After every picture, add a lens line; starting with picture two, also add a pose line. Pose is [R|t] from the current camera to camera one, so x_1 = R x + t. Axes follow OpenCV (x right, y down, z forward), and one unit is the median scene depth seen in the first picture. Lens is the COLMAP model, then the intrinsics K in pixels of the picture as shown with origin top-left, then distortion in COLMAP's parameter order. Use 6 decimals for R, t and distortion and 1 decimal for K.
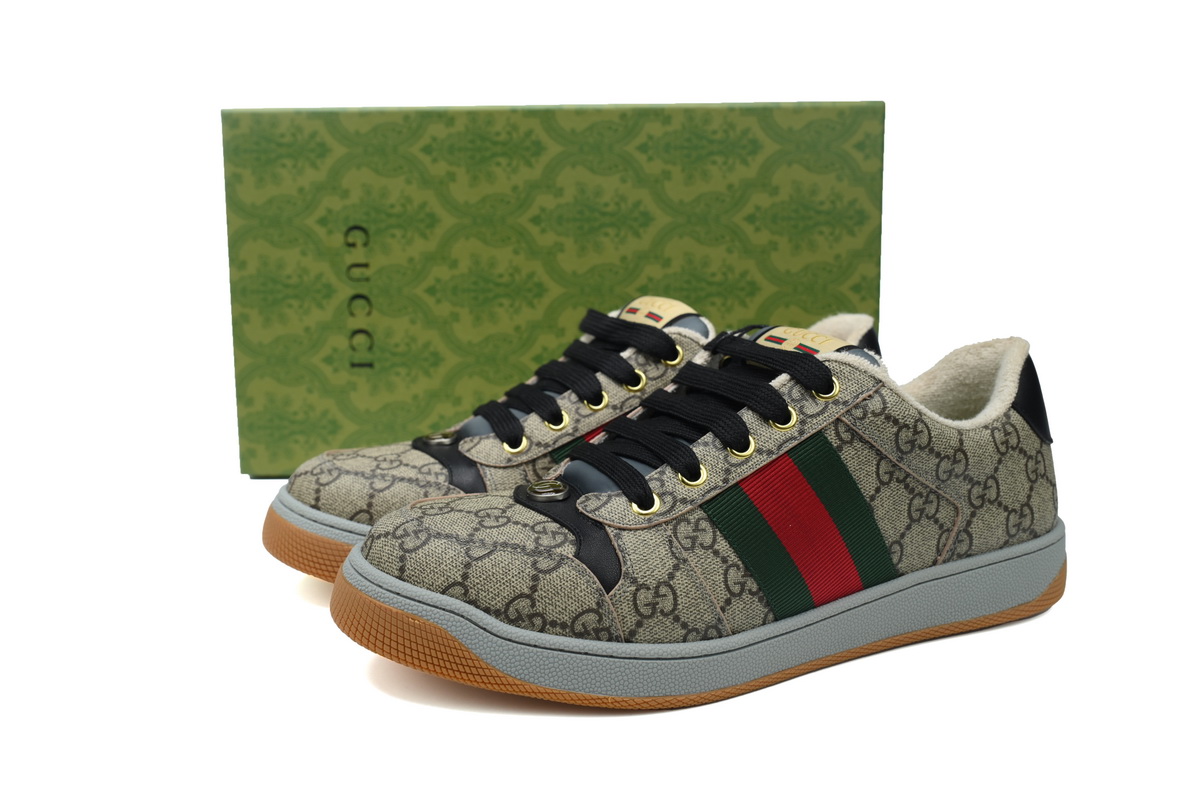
lens RADIAL K [[1166.6, 0, 600.0], [0, 1166.6, 400.0], [0, 0, 1]] dist [0.011244, -0.002408]
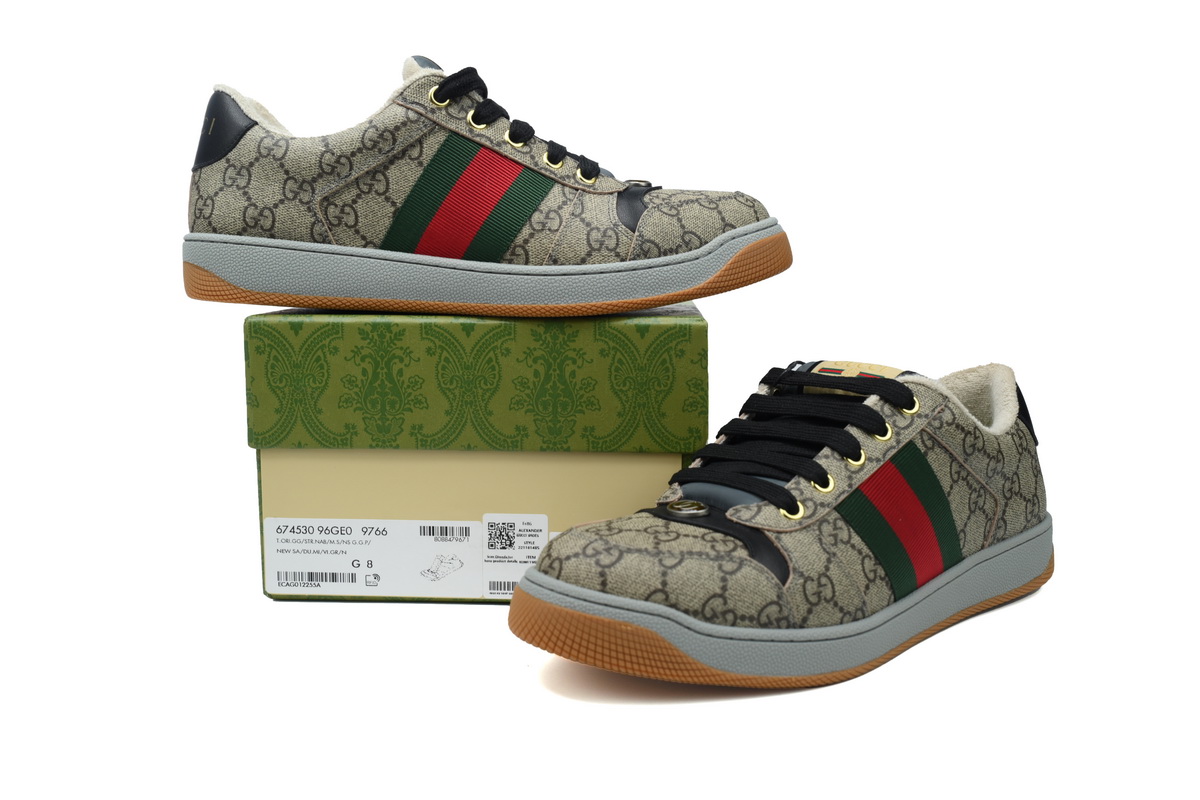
lens RADIAL K [[1166.6, 0, 600.0], [0, 1166.6, 400.0], [0, 0, 1]] dist [0.011244, -0.002408]
pose [[0.961513, -0.048090, 0.270517, -0.454135], [0.066274, 0.996086, -0.058489, 0.035445], [-0.266645, 0.074166, 0.960937, -0.073661]]
